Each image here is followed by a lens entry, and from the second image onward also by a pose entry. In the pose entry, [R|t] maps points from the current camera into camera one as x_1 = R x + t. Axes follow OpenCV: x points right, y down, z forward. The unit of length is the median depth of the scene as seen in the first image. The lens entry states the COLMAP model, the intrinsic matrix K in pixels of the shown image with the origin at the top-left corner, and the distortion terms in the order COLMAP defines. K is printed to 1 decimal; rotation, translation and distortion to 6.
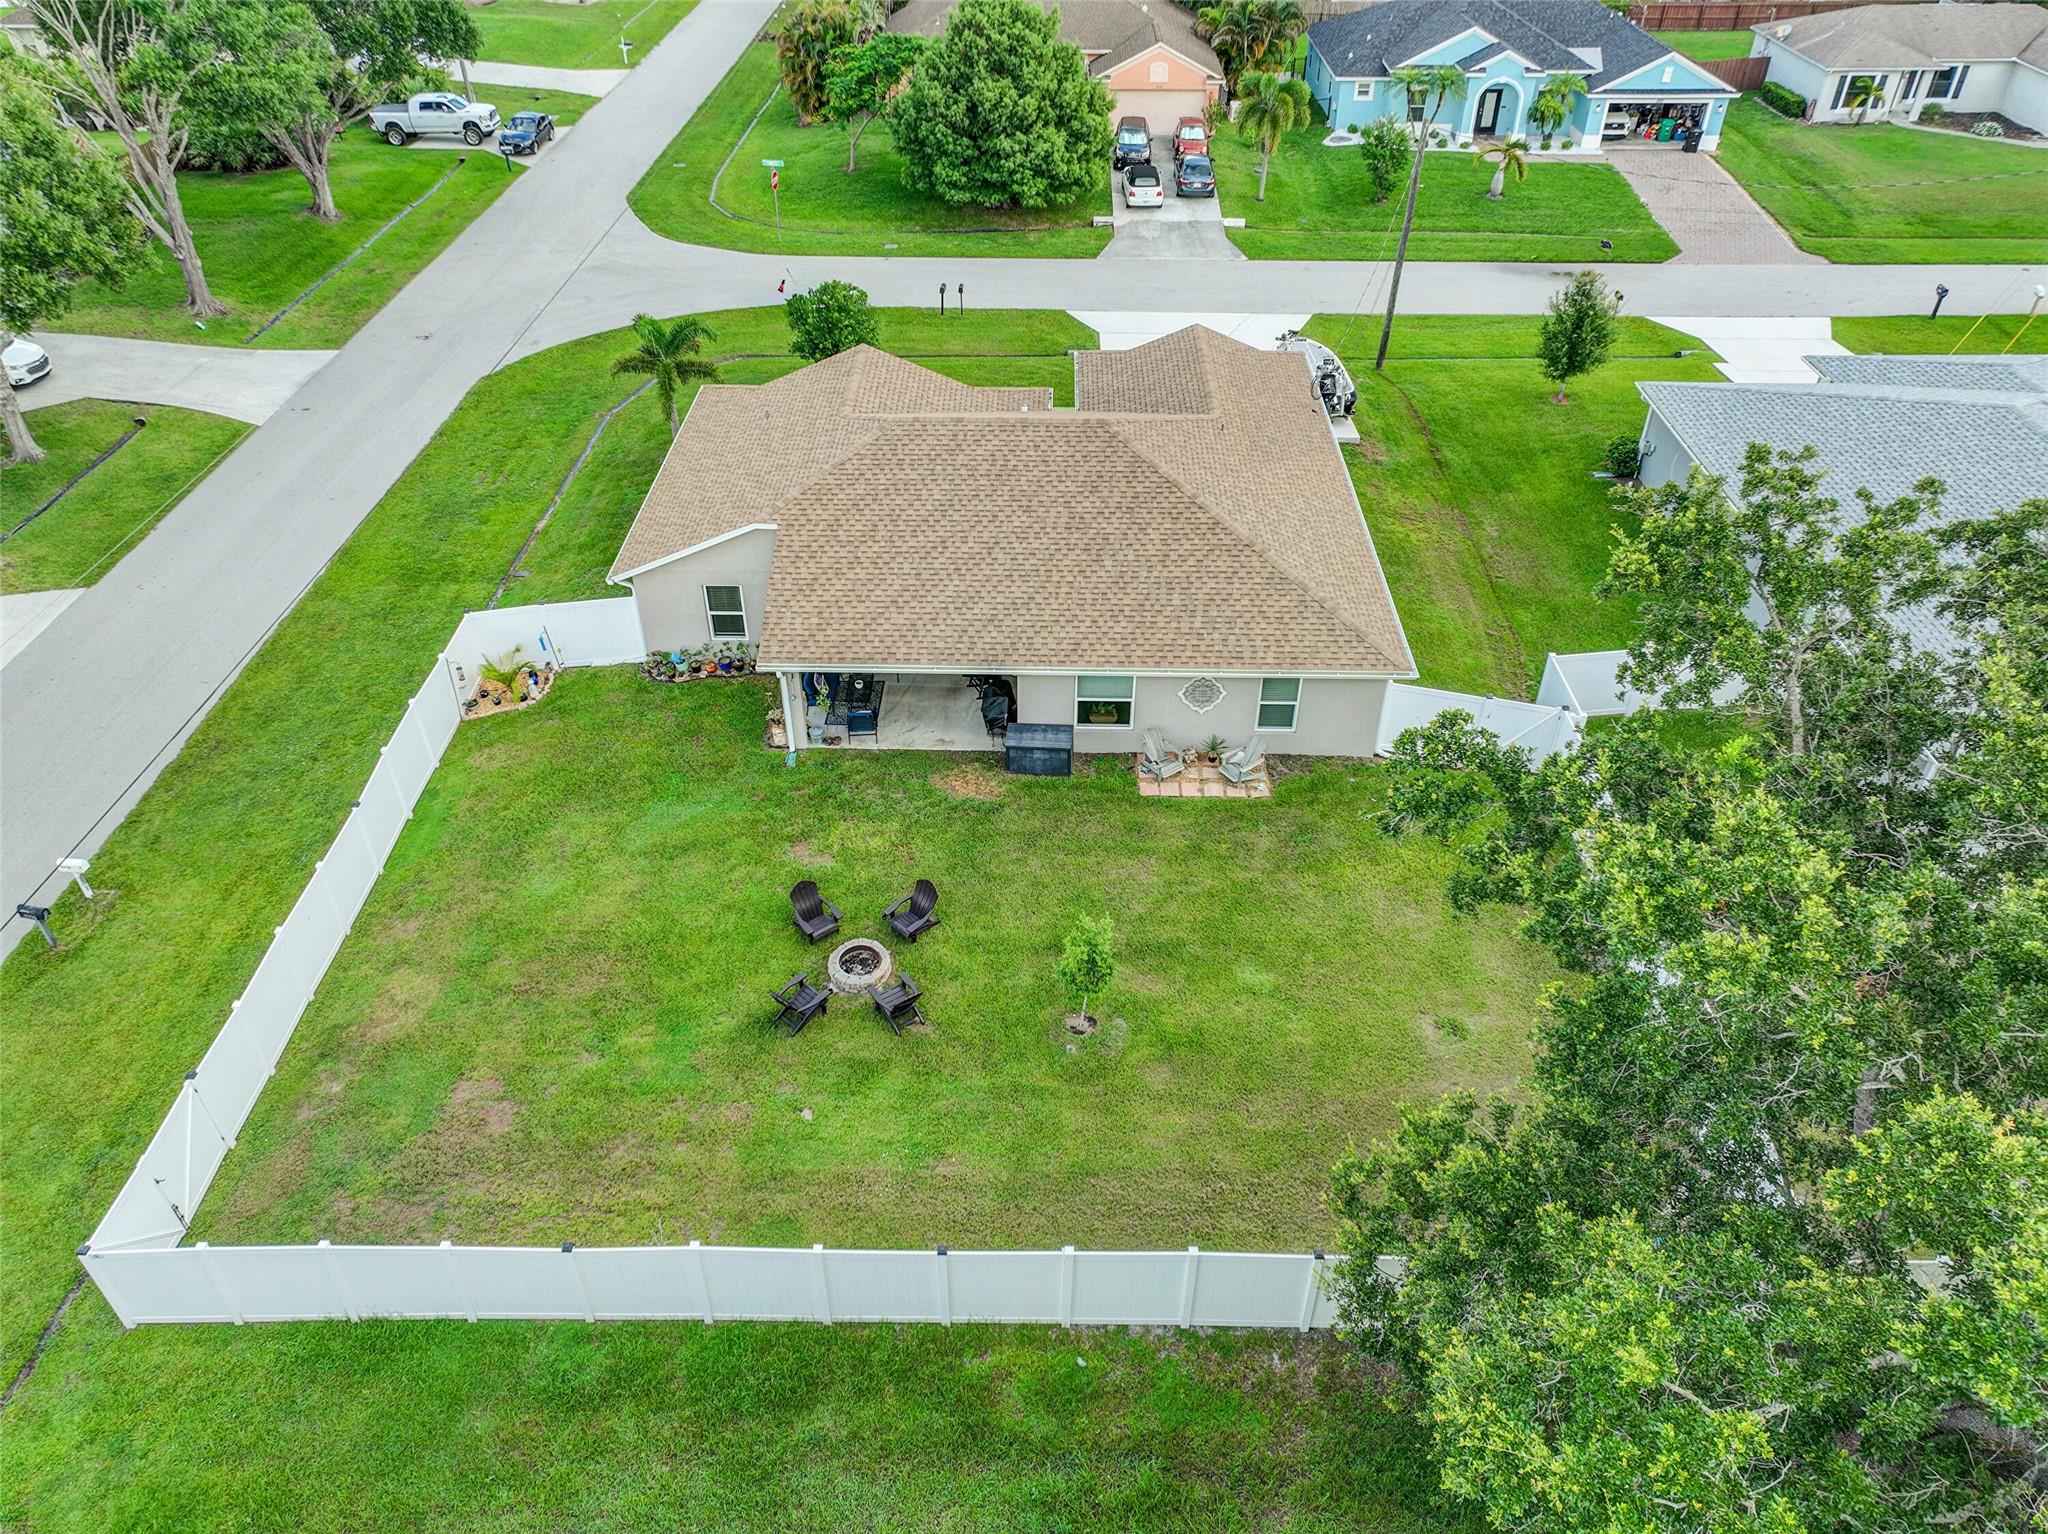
lens RADIAL K [[1434.7, 0, 1024.8], [0, 1434.7, 777.6], [0, 0, 1]] dist [0.000590, 0.012454]
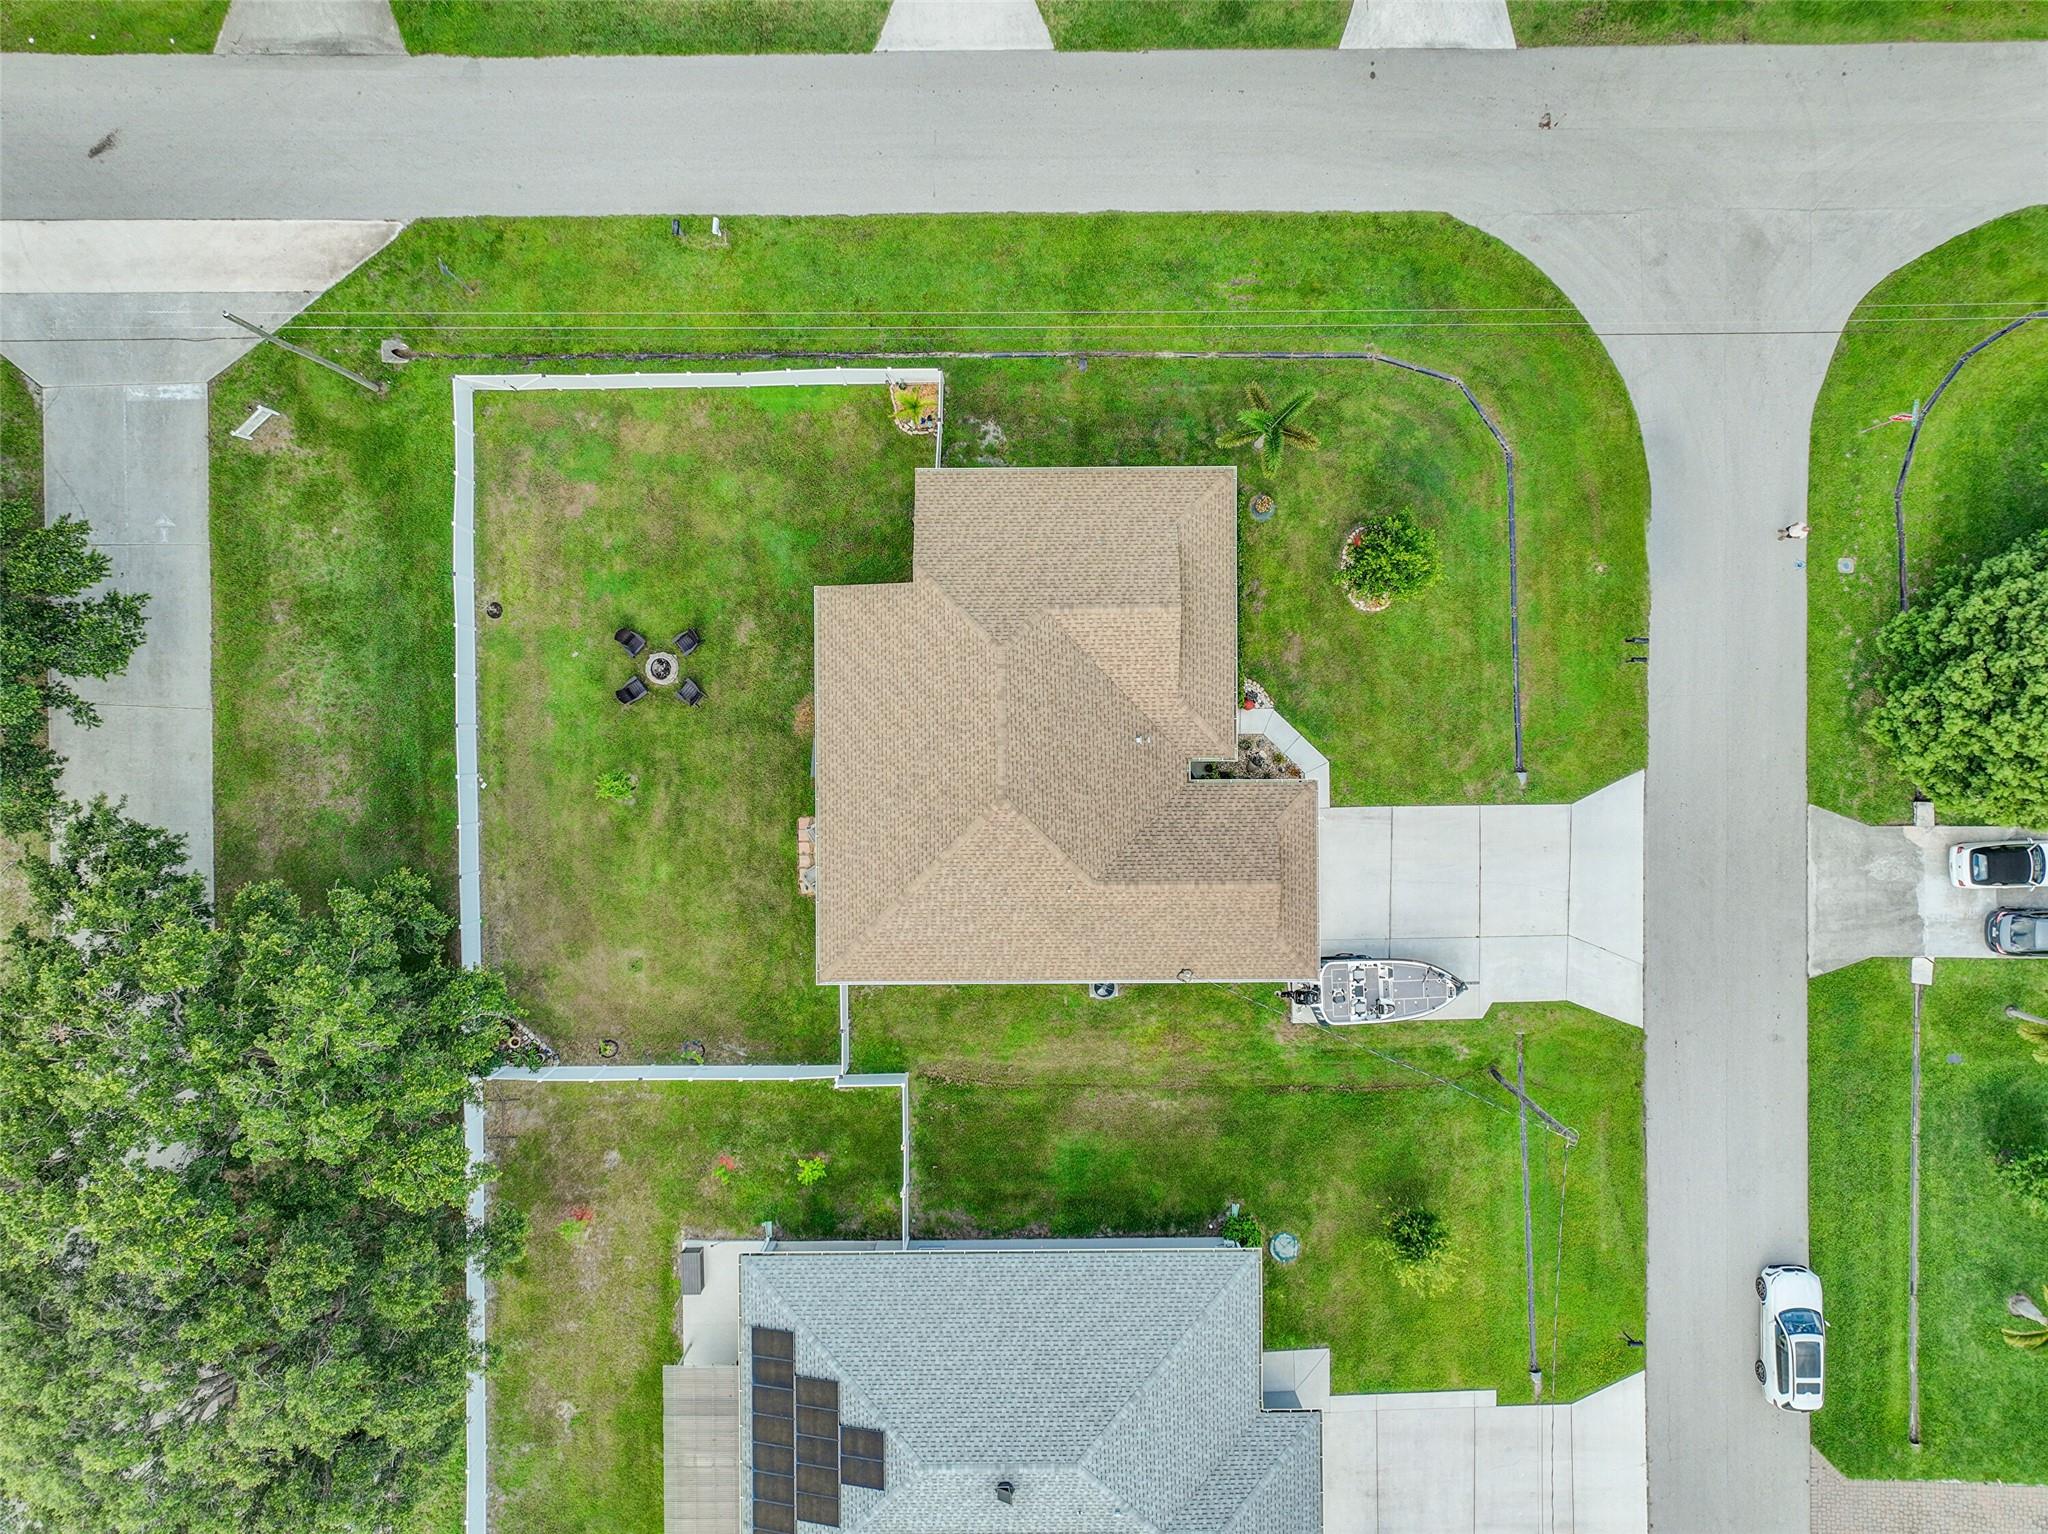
lens RADIAL K [[1434.7, 0, 1017.7], [0, 1434.7, 757.9], [0, 0, 1]] dist [0.000590, 0.012454]
pose [[0.025706, 0.999631, 0.008775, 0.001967], [-0.614058, 0.008863, 0.789212, -0.944067], [0.788843, -0.025676, 0.614059, 0.101300]]
